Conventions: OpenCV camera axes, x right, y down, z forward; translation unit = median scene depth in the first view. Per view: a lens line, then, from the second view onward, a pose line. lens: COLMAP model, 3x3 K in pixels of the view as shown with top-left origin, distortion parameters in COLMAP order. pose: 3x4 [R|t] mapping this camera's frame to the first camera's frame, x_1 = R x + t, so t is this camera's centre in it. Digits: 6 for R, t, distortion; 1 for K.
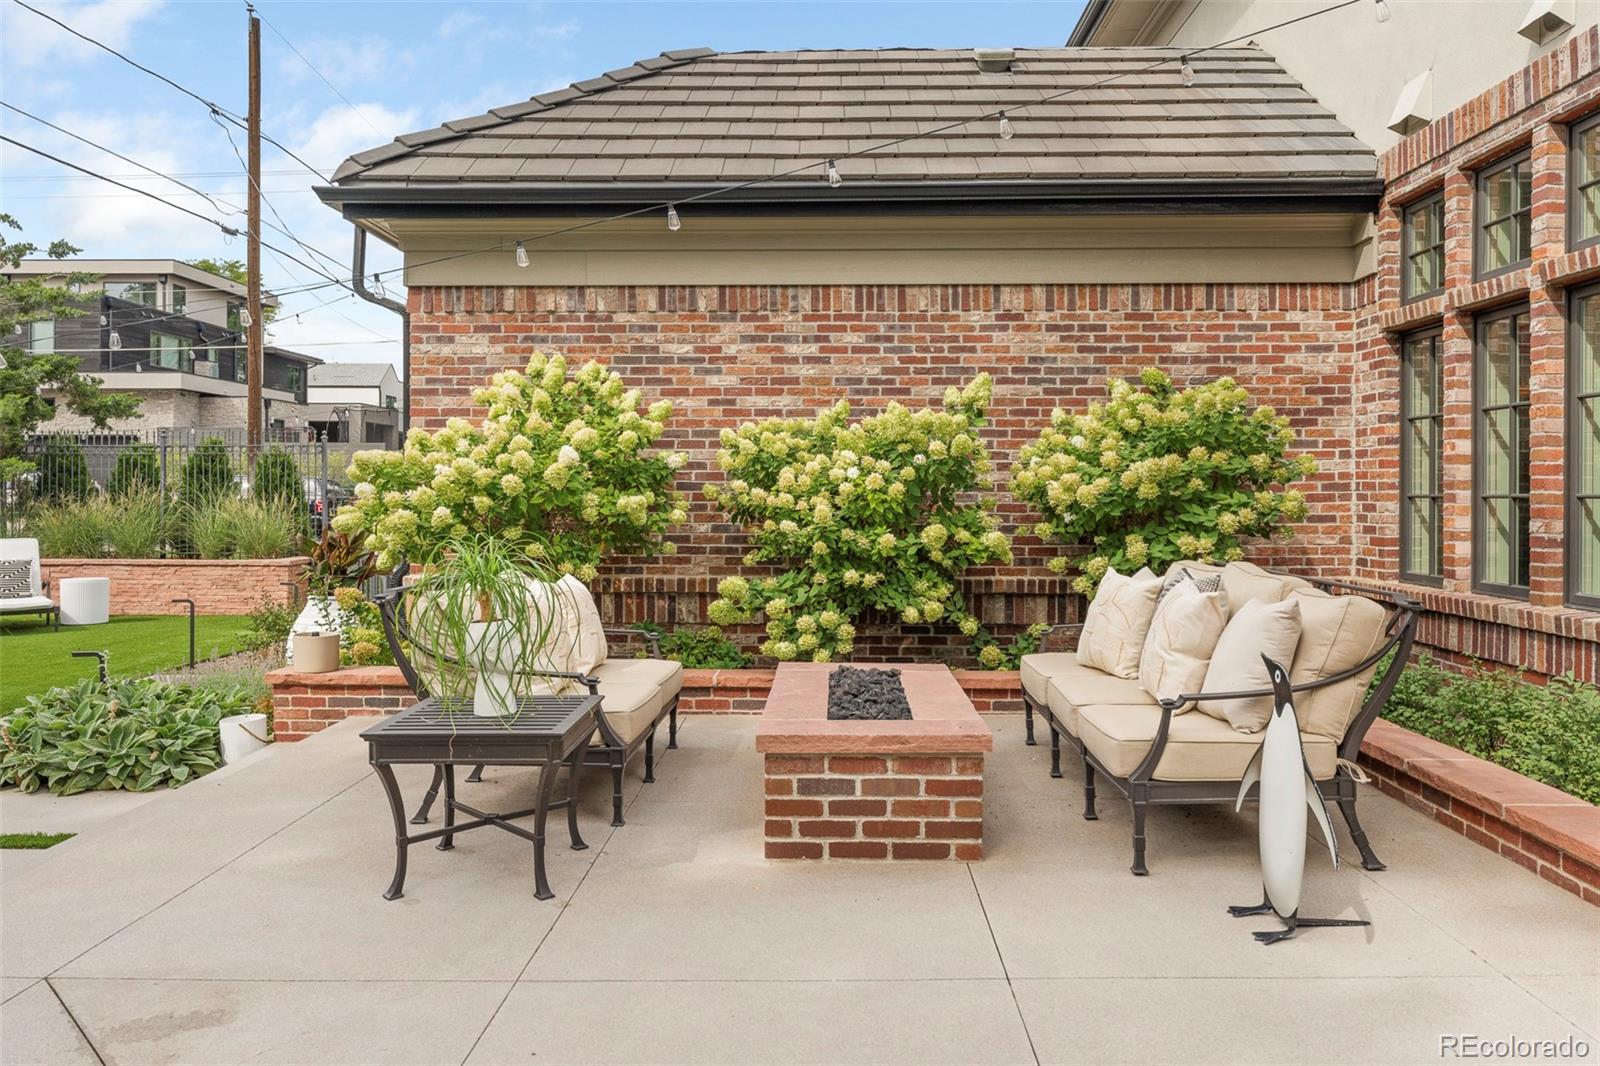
lens RADIAL K [[1156.1, 0, 807.3], [0, 1156.1, 489.6], [0, 0, 1]] dist [0.001015, -0.004680]
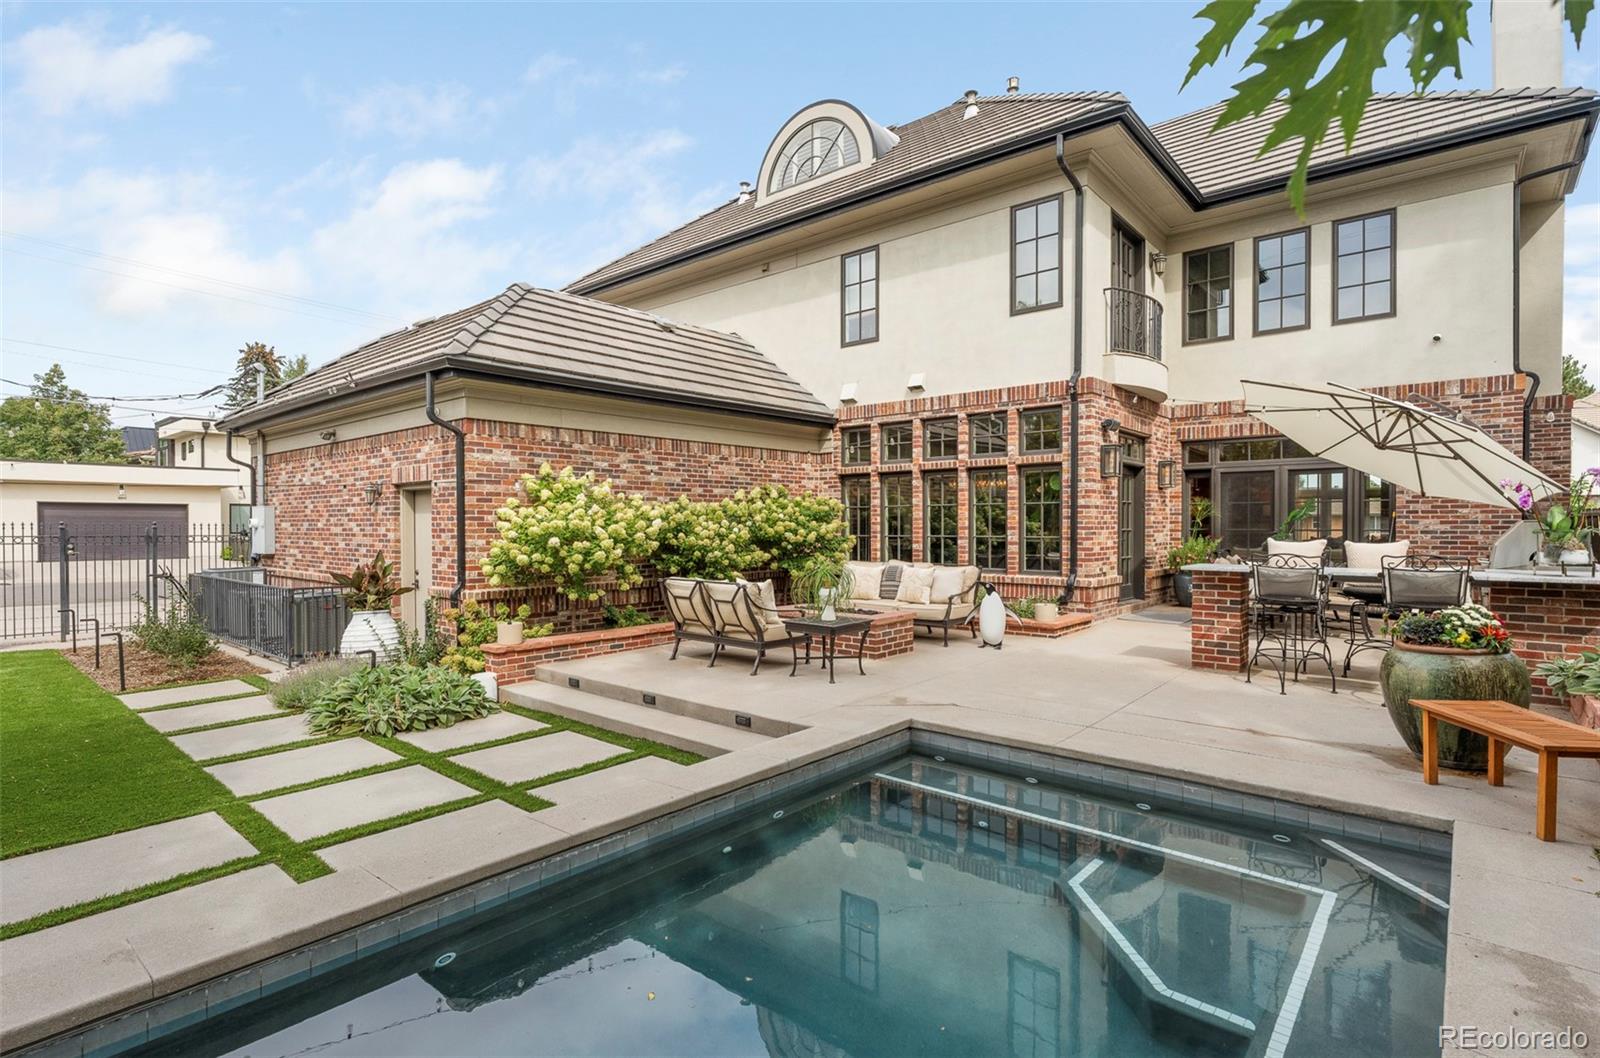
lens RADIAL K [[791.1, 0, 796.5], [0, 791.1, 525.6], [0, 0, 1]] dist [-0.005282, -0.000339]
pose [[0.634077, -0.004008, 0.773259, -0.926405], [0.000800, 0.999989, 0.004527, -0.025184], [-0.773269, -0.002252, 0.634074, -0.090274]]
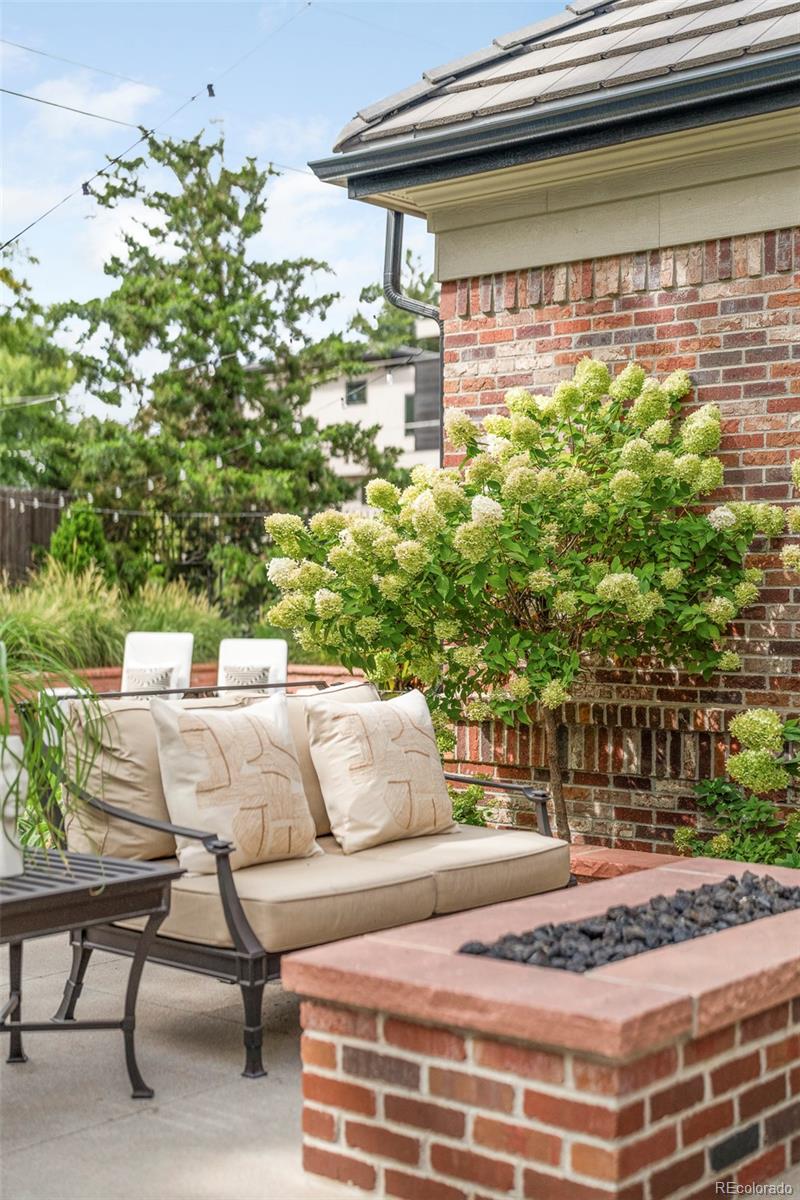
lens RADIAL K [[1666.5, 0, 396.9], [0, 1666.5, 607.4], [0, 0, 1]] dist [0.018896, 0.000000]
pose [[0.774756, 0.004584, -0.632243, 0.277633], [0.001439, 0.999958, 0.009013, 0.013058], [0.632258, -0.007893, 0.774718, 0.194599]]
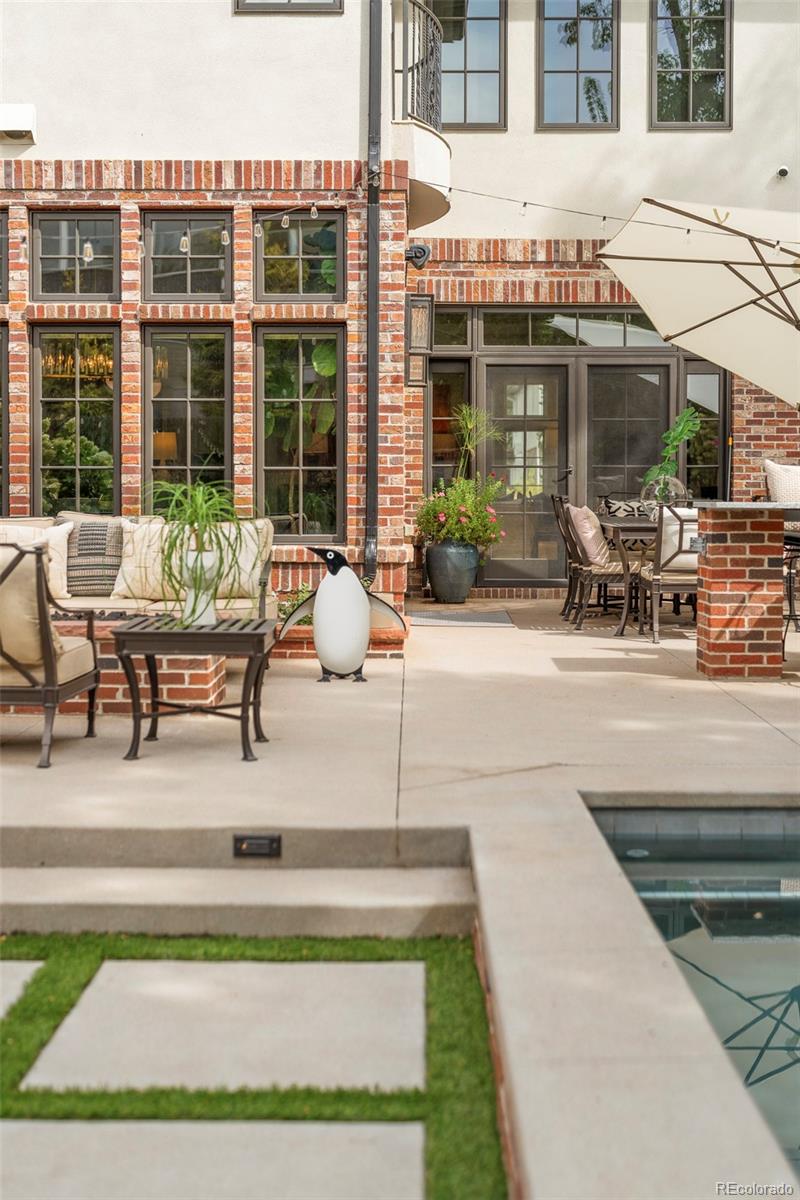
lens RADIAL K [[1666.5, 0, 410.2], [0, 1666.5, 522.9], [0, 0, 1]] dist [0.018896, 0.000000]
pose [[-0.027357, -0.018343, 0.999457, -1.058851], [-0.004749, 0.999823, 0.018220, 0.024944], [-0.999614, -0.004248, -0.027440, 0.424198]]
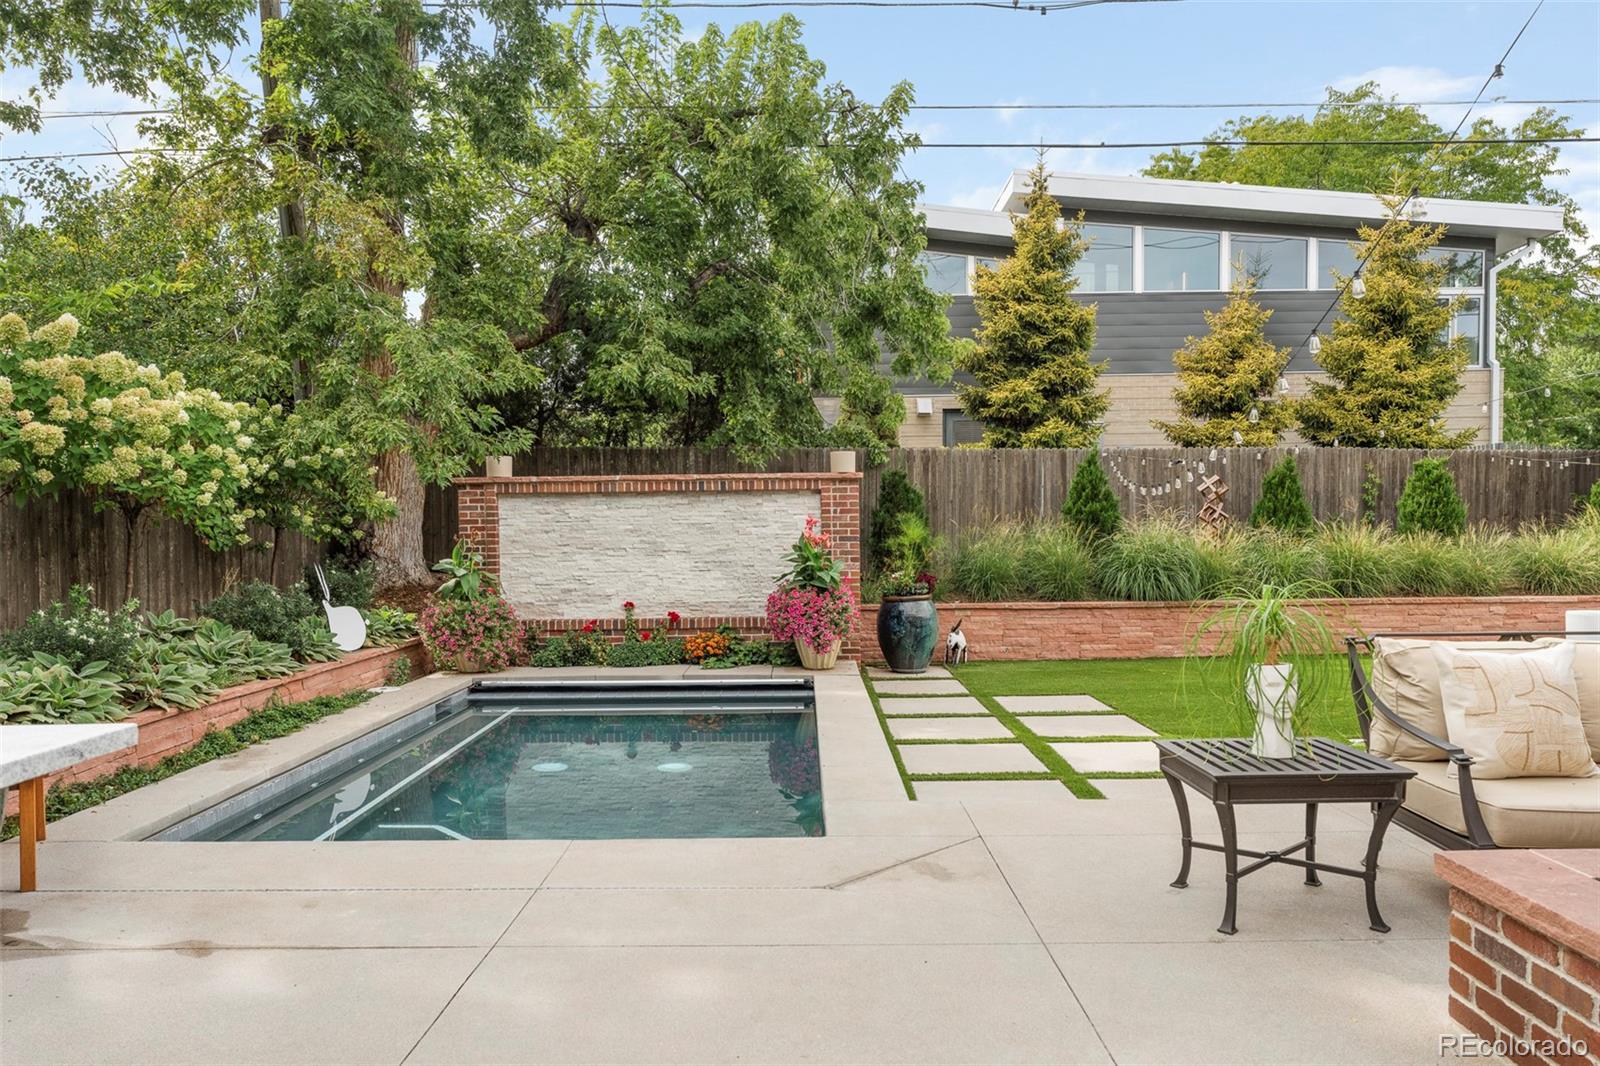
lens RADIAL K [[1105.5, 0, 792.5], [0, 1105.5, 596.0], [0, 0, 1]] dist [-0.011913, -0.003927]
pose [[0.004090, 0.057149, -0.998357, 0.351020], [0.013015, 0.998278, 0.057197, -0.003828], [0.999907, -0.013228, 0.003339, 0.292317]]
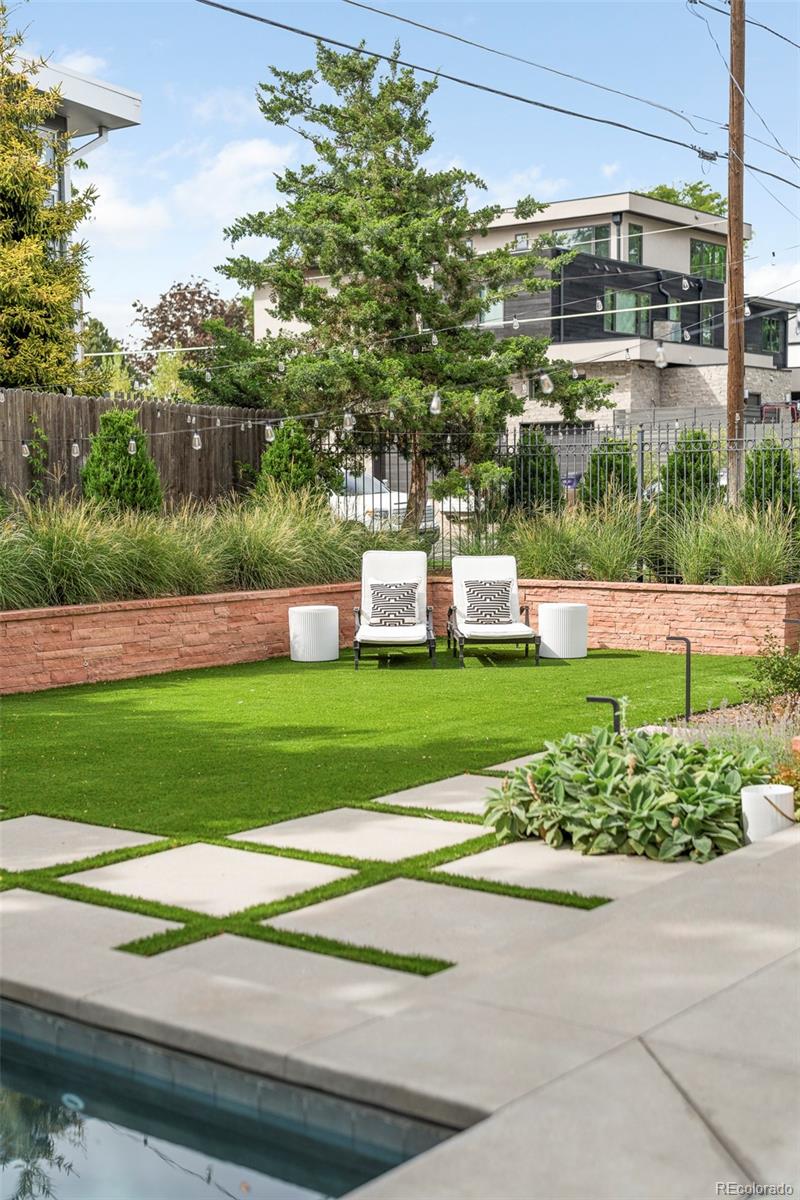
lens RADIAL K [[1666.5, 0, 400.3], [0, 1666.5, 599.2], [0, 0, 1]] dist [0.018896, 0.000000]
pose [[0.806926, 0.032699, -0.589747, -0.000095], [0.009064, 0.997663, 0.067718, -0.018406], [0.590583, -0.059989, 0.804744, -0.094107]]
